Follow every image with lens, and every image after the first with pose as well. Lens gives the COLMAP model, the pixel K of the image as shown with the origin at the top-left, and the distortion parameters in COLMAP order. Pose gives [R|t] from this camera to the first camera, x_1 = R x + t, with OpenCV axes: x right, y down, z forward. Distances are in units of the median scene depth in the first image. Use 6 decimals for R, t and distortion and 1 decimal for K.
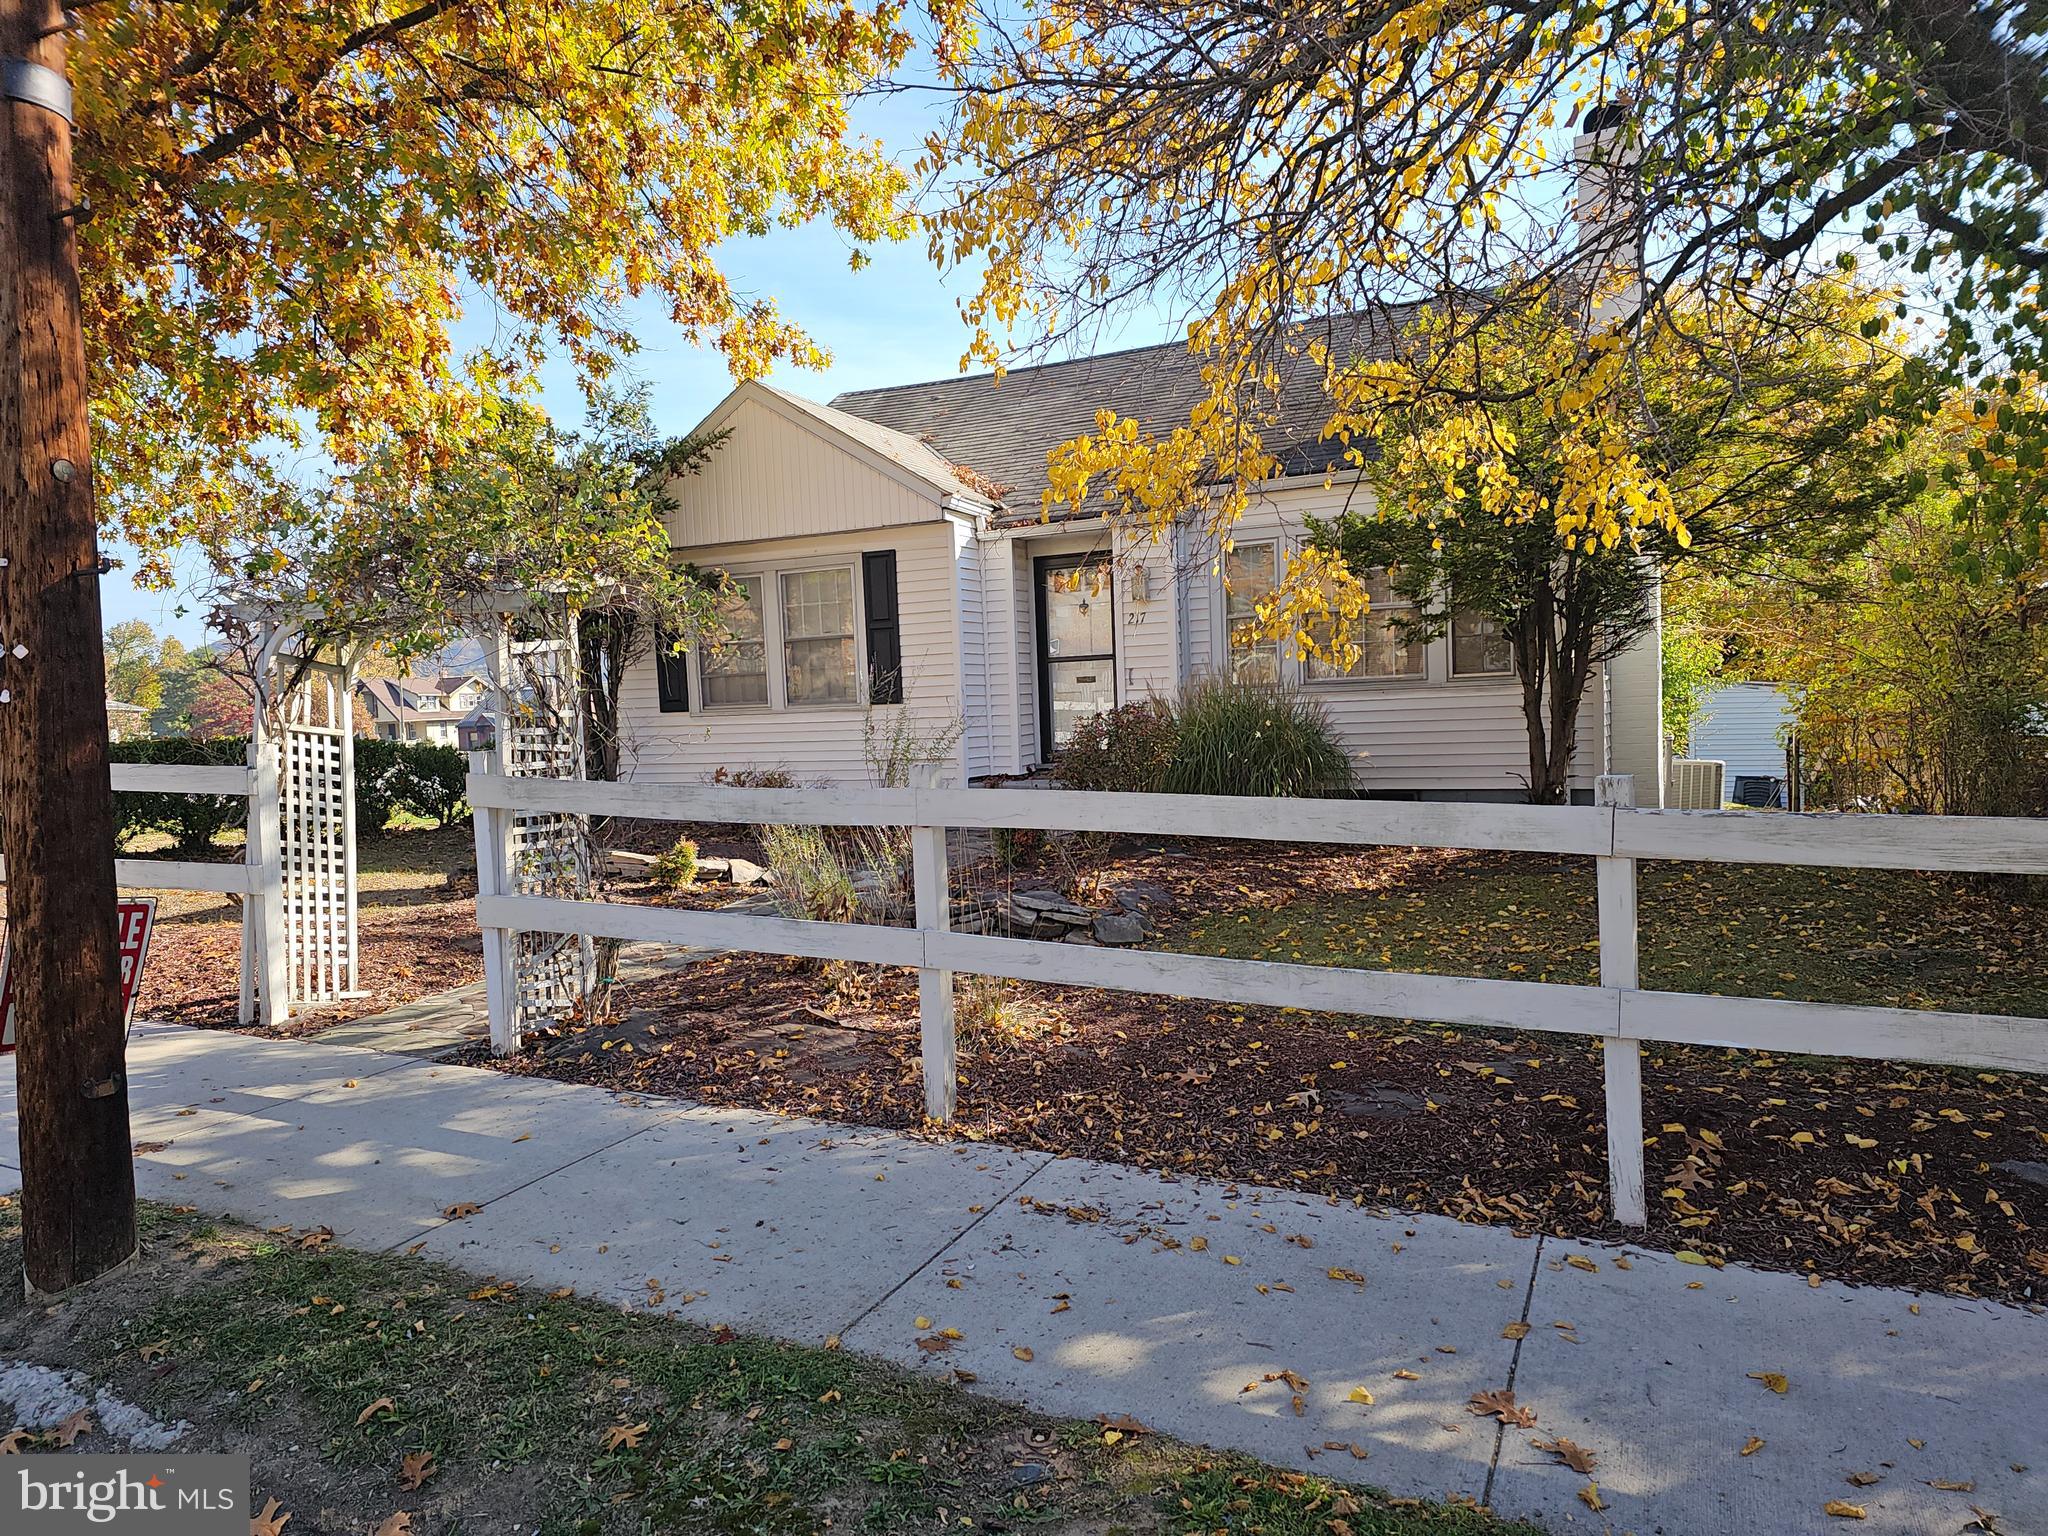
lens RADIAL K [[1363.1, 0, 1005.3], [0, 1363.1, 775.4], [0, 0, 1]] dist [0.062826, -0.054123]
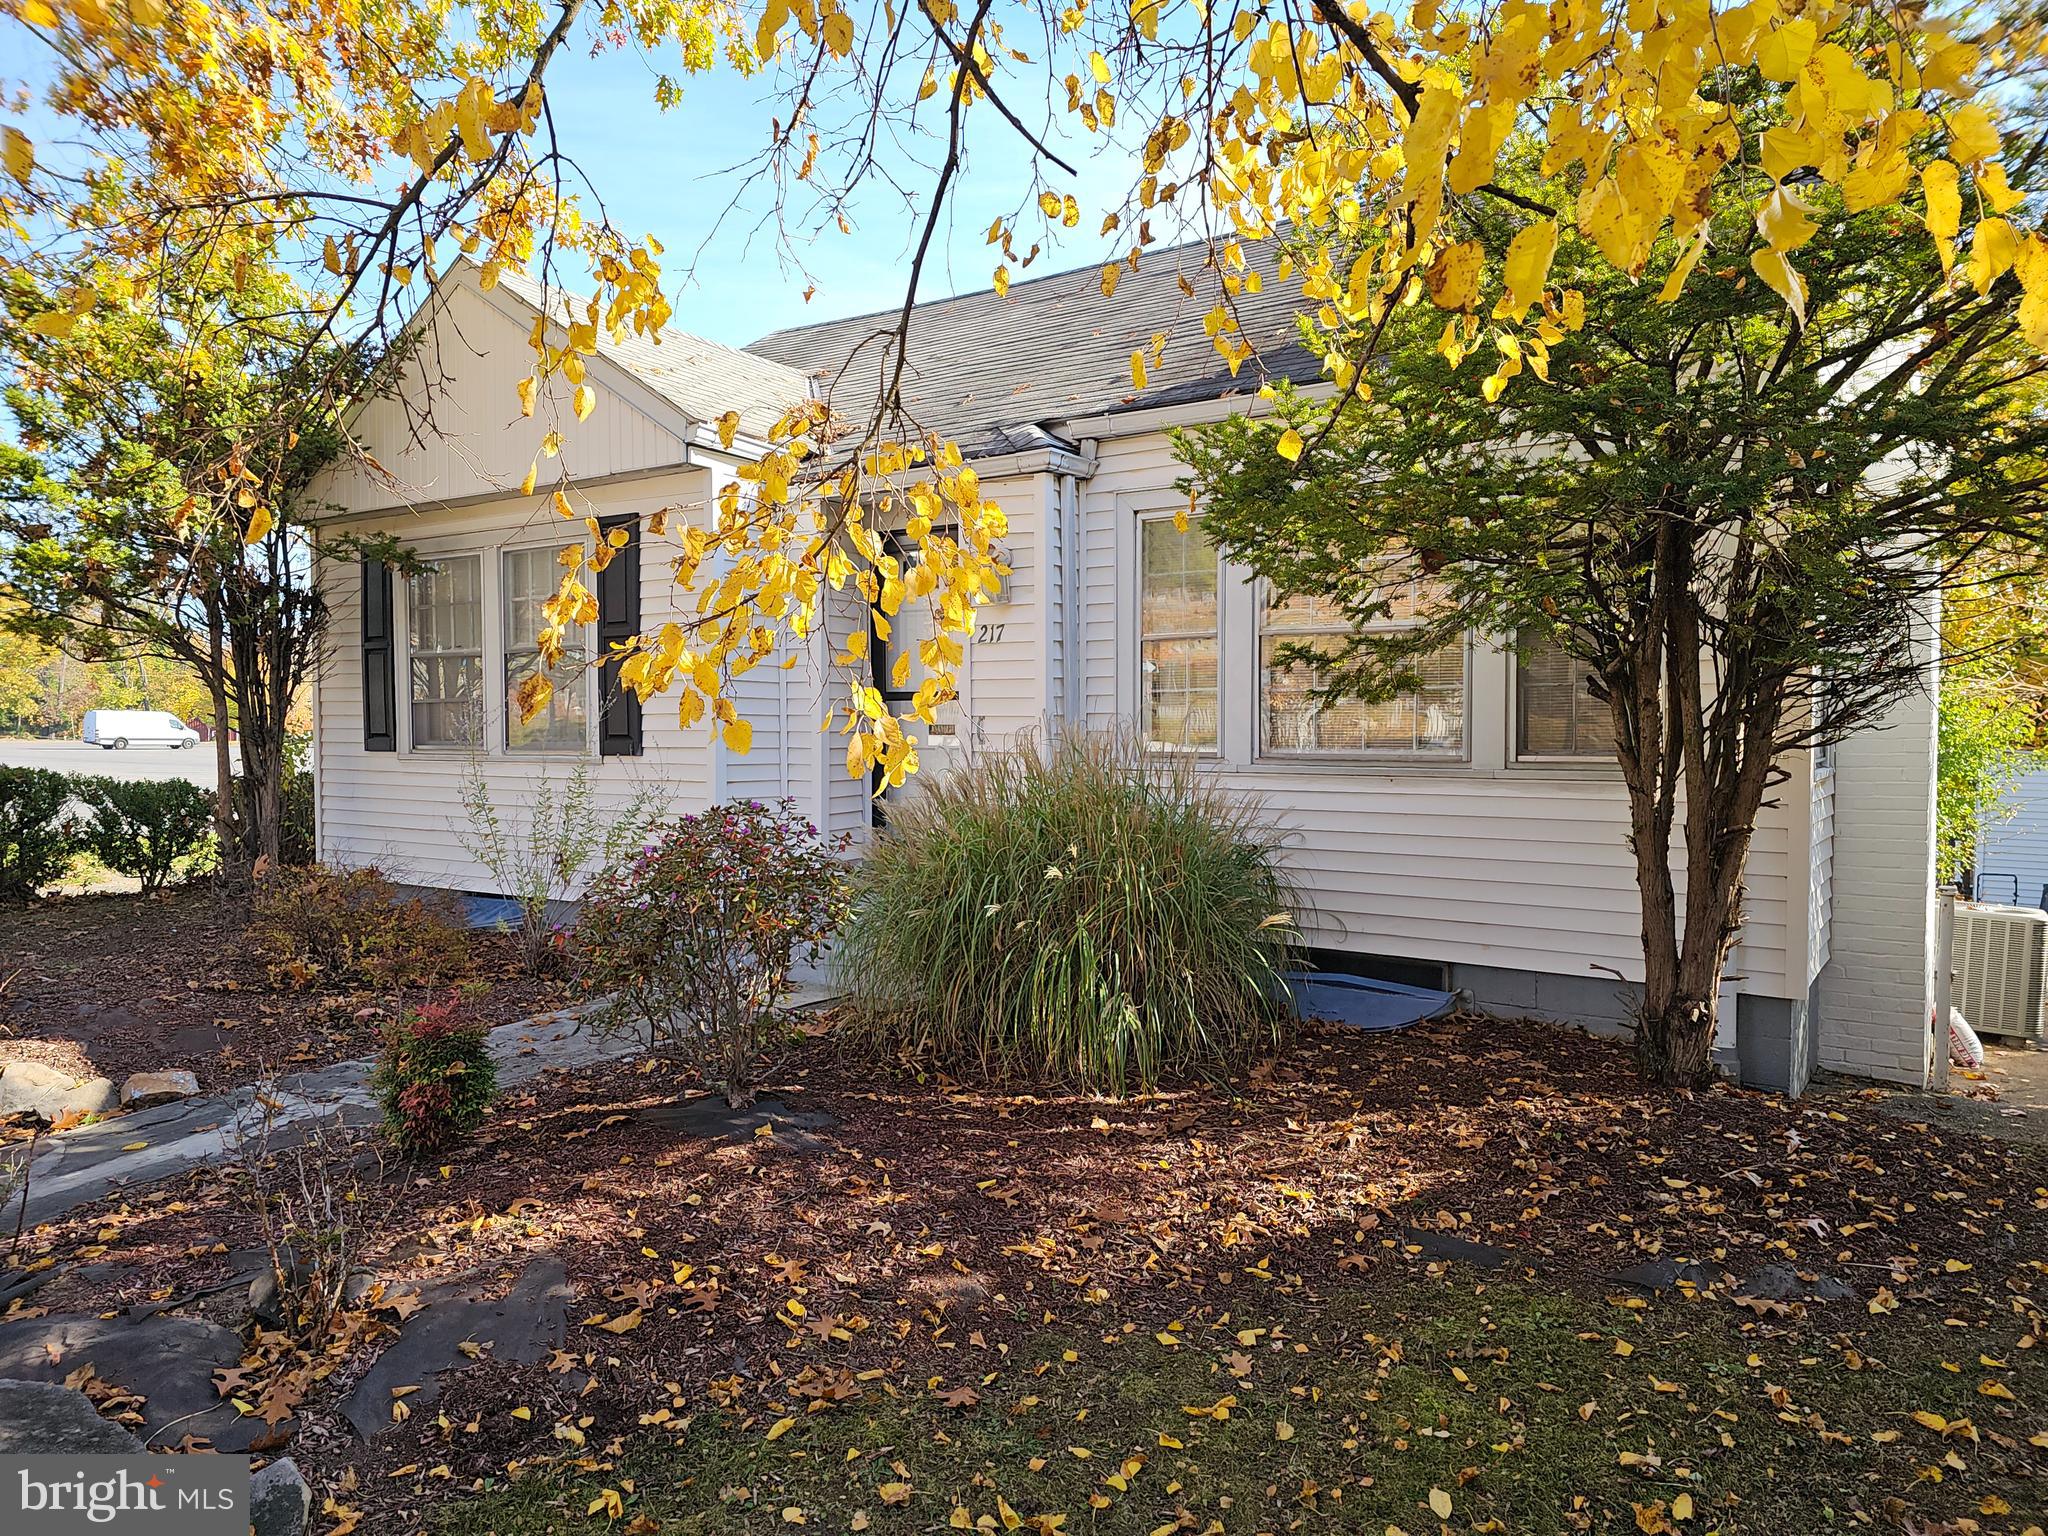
lens RADIAL K [[1363.1, 0, 1005.3], [0, 1363.1, 775.4], [0, 0, 1]] dist [0.062826, -0.054123]
pose [[0.988380, 0.041608, -0.146198, 0.225194], [-0.042629, 0.999084, -0.003854, -0.059126], [0.145904, 0.010042, 0.989248, 0.473686]]
